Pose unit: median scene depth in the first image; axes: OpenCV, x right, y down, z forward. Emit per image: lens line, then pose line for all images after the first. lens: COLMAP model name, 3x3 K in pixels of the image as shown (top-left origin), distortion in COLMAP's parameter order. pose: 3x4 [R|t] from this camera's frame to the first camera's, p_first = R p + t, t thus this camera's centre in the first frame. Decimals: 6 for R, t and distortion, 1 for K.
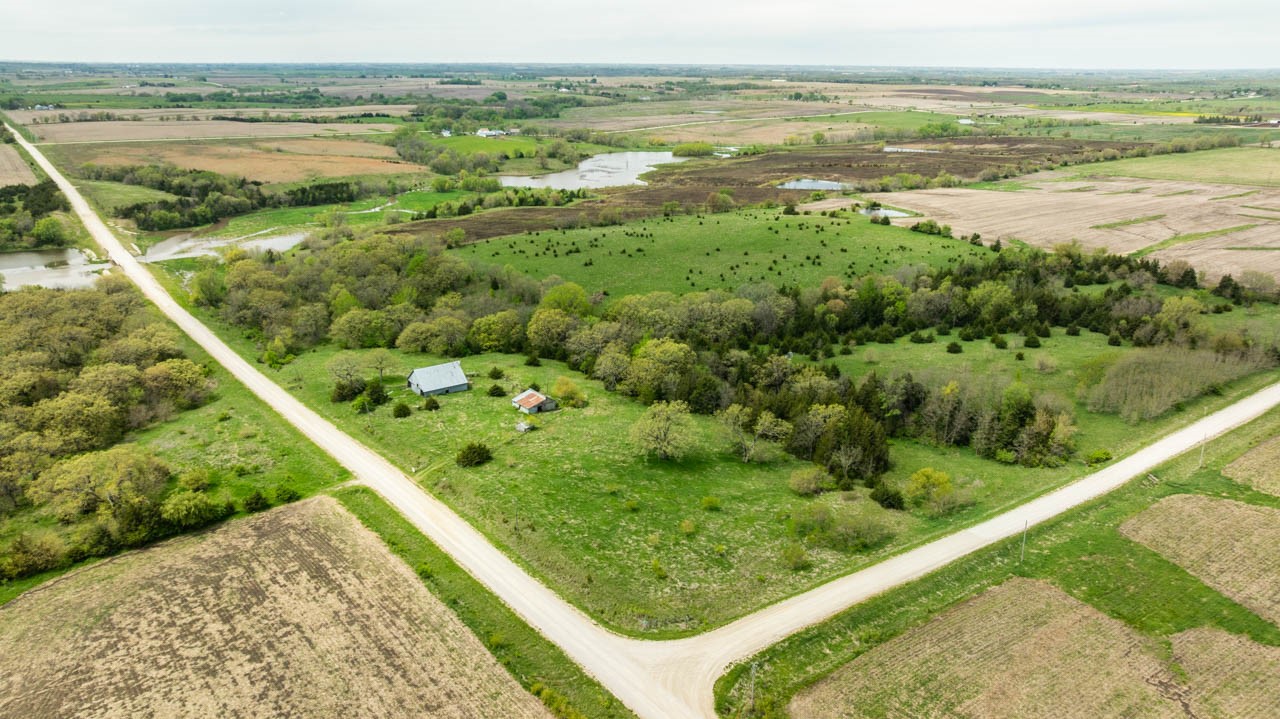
lens RADIAL K [[904.1, 0, 640.8], [0, 904.1, 358.9], [0, 0, 1]] dist [-0.038719, 0.035870]
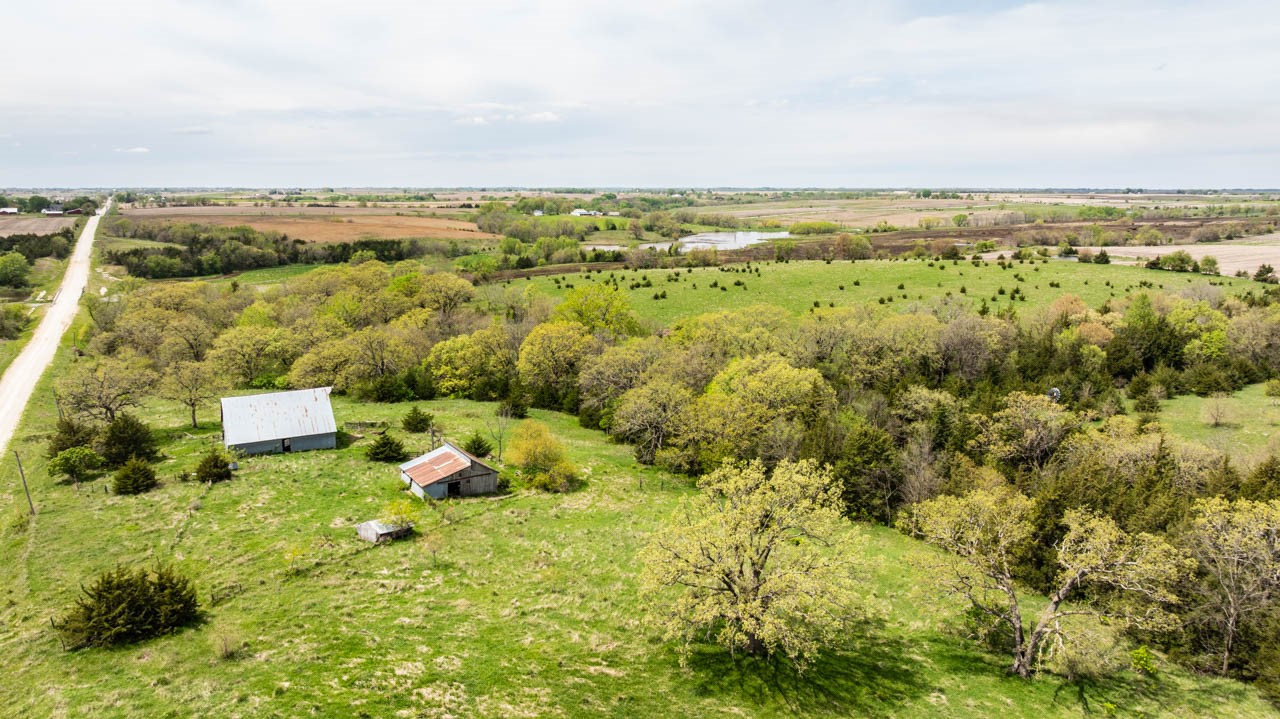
lens RADIAL K [[904.1, 0, 636.4], [0, 904.1, 361.6], [0, 0, 1]] dist [-0.038719, 0.035870]
pose [[0.991275, 0.017726, -0.130614, 0.017017], [-0.034312, 0.991455, -0.125855, 0.036059], [0.127267, 0.129238, 0.983413, 0.465635]]
